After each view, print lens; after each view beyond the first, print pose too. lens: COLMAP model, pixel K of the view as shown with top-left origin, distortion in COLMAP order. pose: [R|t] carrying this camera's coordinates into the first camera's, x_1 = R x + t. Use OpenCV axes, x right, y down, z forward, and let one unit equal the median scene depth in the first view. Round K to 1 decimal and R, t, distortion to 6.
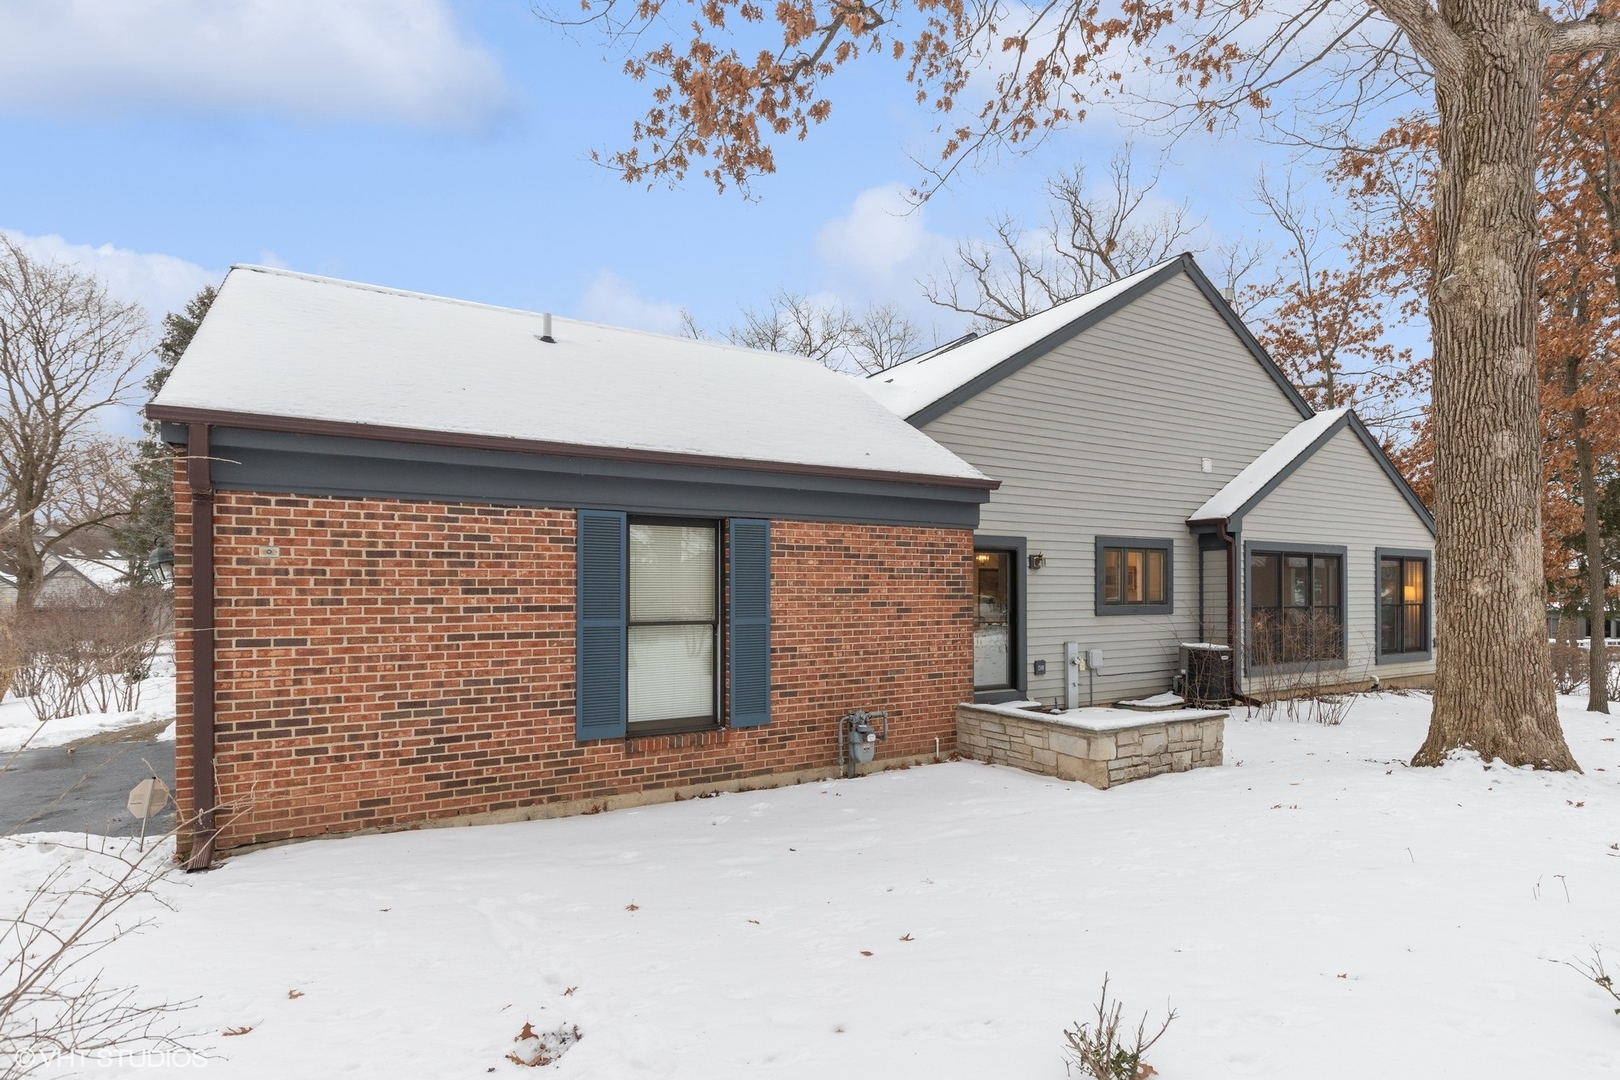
lens RADIAL K [[807.3, 0, 808.7], [0, 807.3, 602.3], [0, 0, 1]] dist [0.003033, 0.000437]
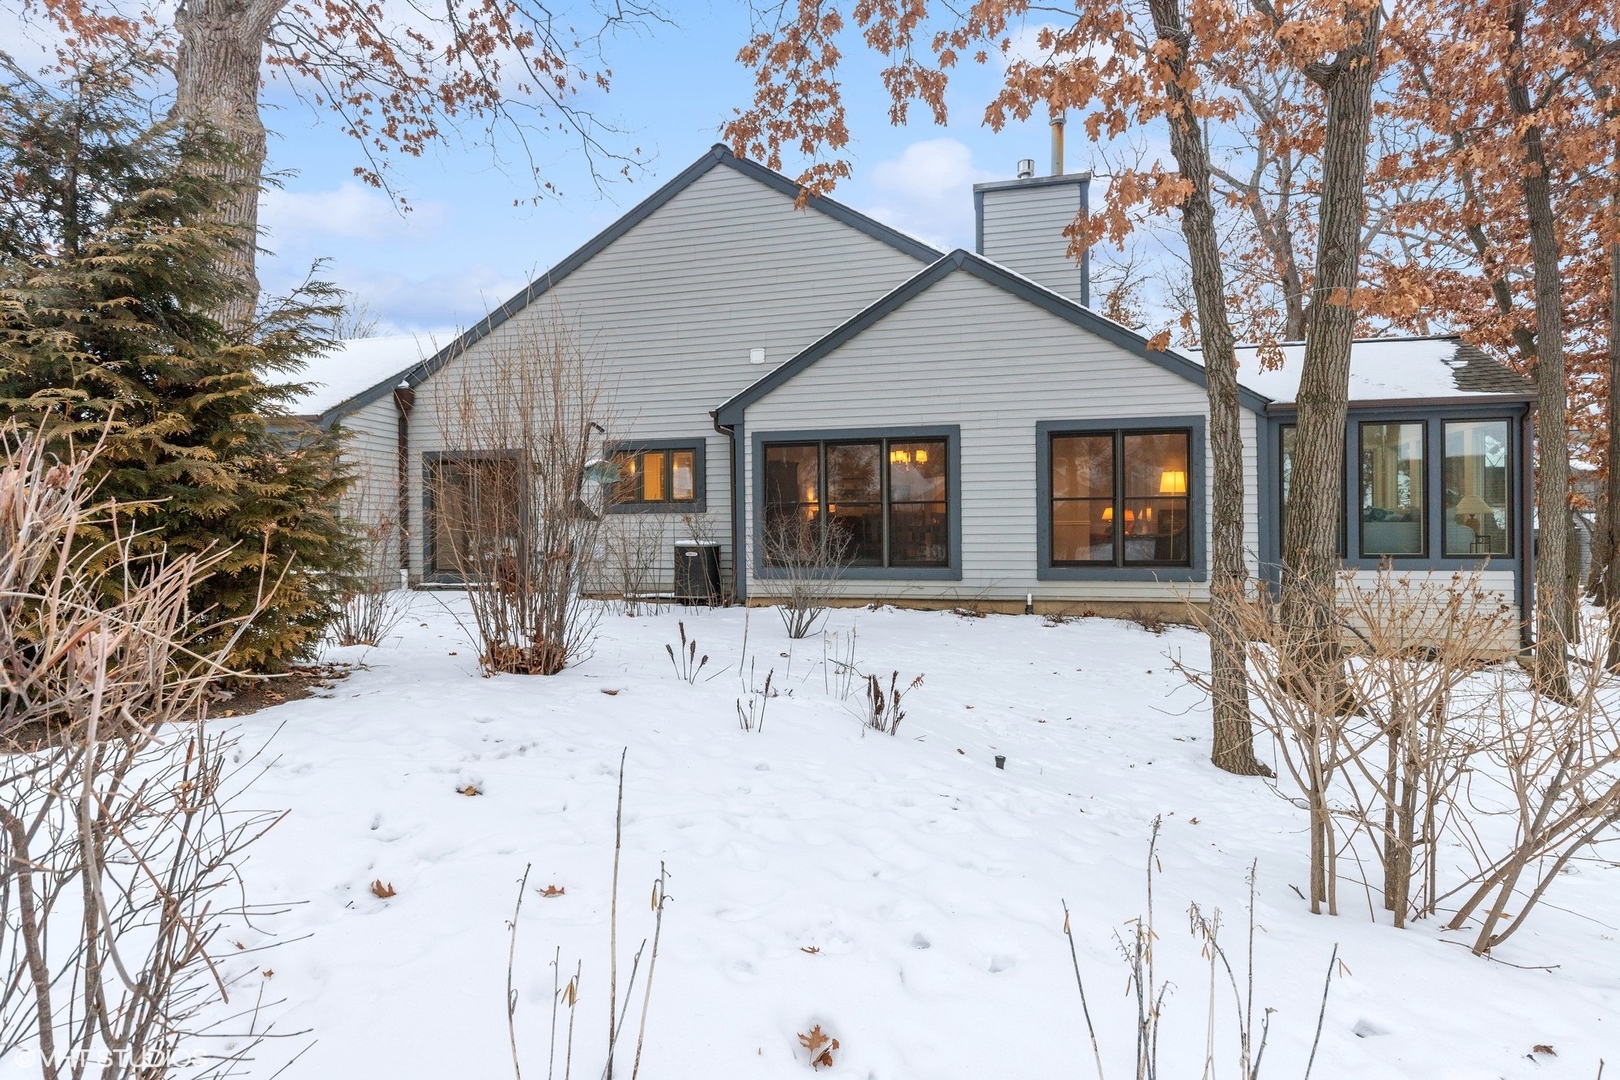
lens RADIAL K [[836.6, 0, 811.8], [0, 836.6, 530.2], [0, 0, 1]] dist [-0.001543, -0.000058]
pose [[0.713130, 0.005328, -0.701011, 2.025077], [0.005544, 0.999897, 0.013240, 0.037522], [0.701010, -0.013328, 0.713027, 0.560187]]
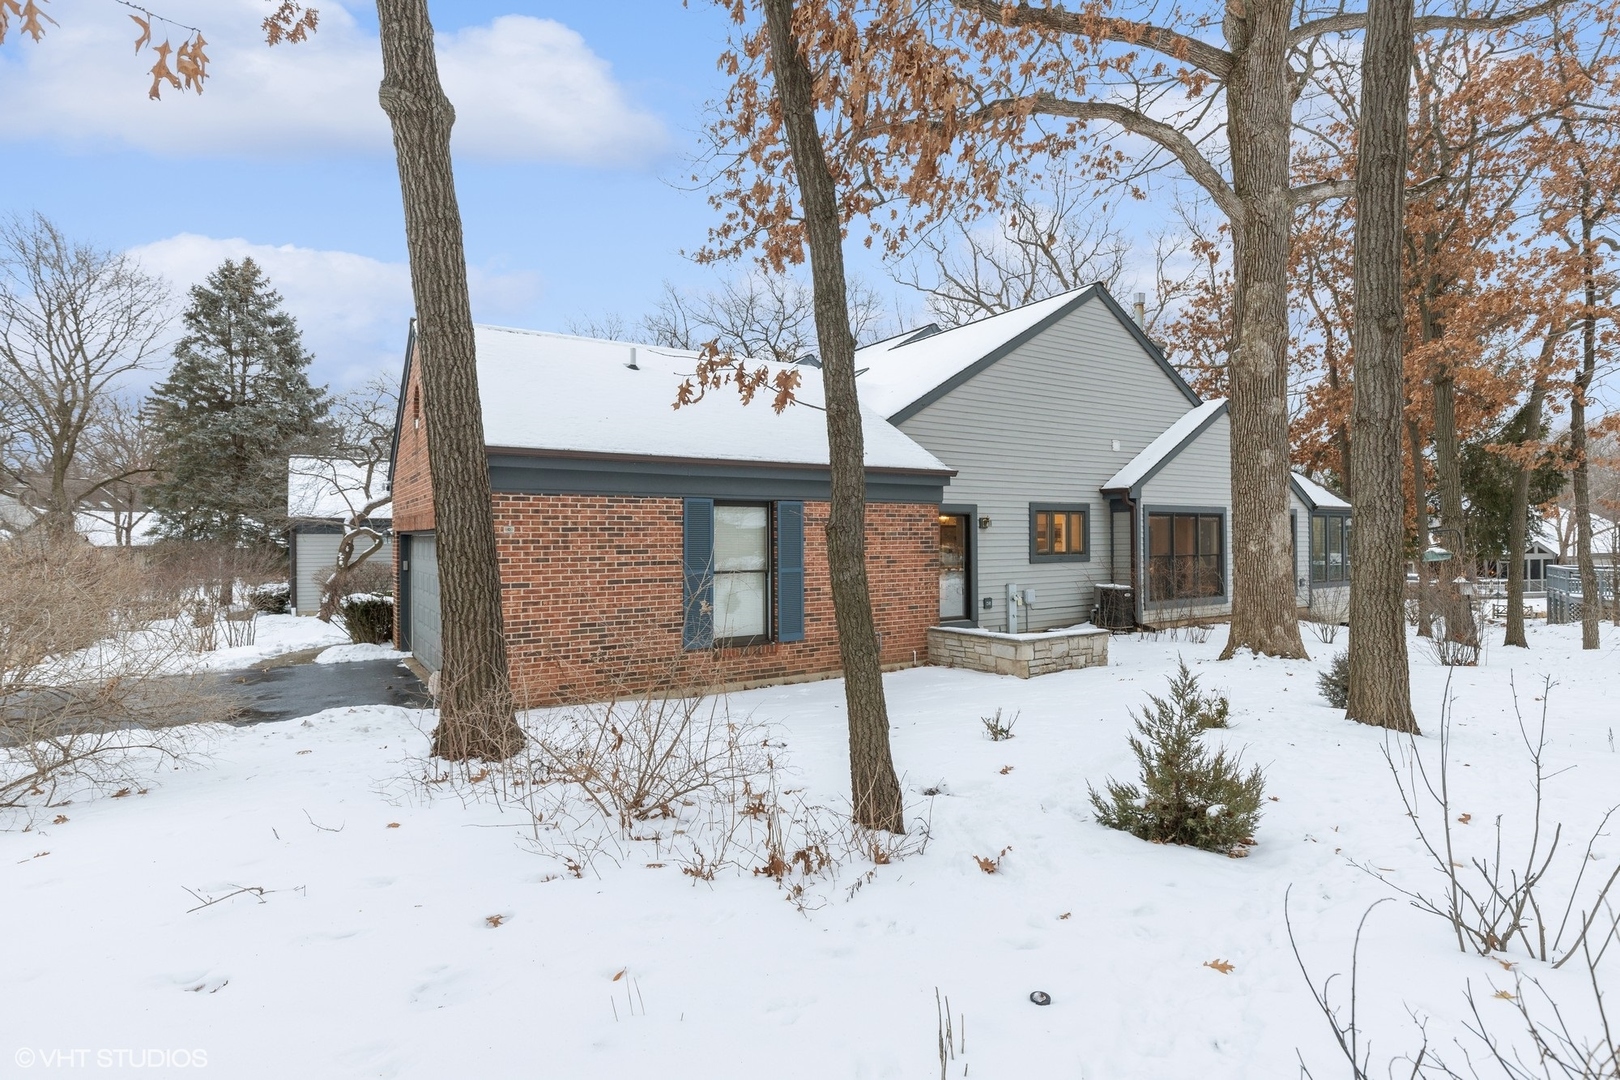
lens RADIAL K [[836.6, 0, 810.5], [0, 836.6, 545.5], [0, 0, 1]] dist [-0.001543, -0.000058]
pose [[0.998281, -0.004210, 0.058461, -0.117181], [0.004301, 0.999990, -0.001428, -0.018025], [-0.058454, 0.001677, 0.998289, -0.493622]]
